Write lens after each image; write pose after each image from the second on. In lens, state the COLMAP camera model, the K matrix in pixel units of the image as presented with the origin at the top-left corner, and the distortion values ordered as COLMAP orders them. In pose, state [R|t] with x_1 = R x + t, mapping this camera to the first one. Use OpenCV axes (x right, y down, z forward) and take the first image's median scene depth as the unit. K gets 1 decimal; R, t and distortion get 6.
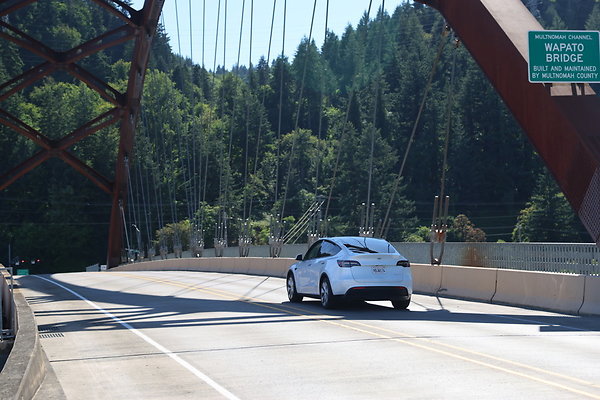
lens RADIAL K [[1087.0, 0, 300.0], [0, 1087.0, 216.3], [0, 0, 1]] dist [0.214025, -0.057585]
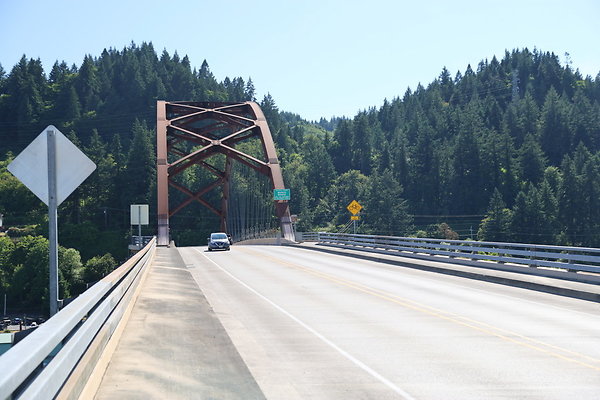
lens RADIAL K [[826.5, 0, 300.1], [0, 826.5, 204.5], [0, 0, 1]] dist [0.114637, 0.007563]
pose [[0.993514, -0.010522, -0.113222, 0.066521], [0.007884, 0.999688, -0.023719, -0.001059], [0.113436, 0.022672, 0.993287, -0.240652]]
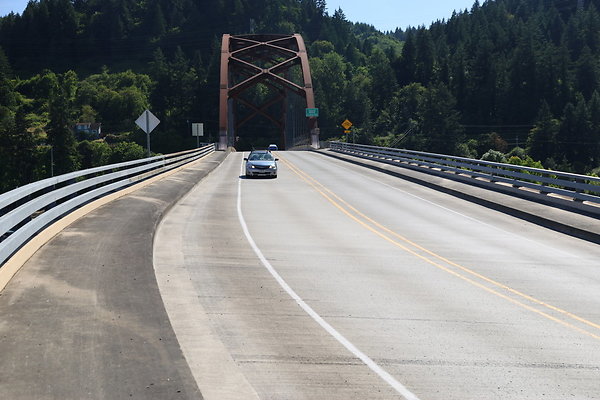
lens RADIAL K [[807.0, 0, 300.3], [0, 807.0, 203.1], [0, 0, 1]] dist [0.104129, 0.022323]
pose [[0.977752, 0.015190, -0.209214, 0.105323], [0.003038, 0.996244, 0.086531, -0.002136], [0.209743, -0.085242, 0.974034, -0.331641]]
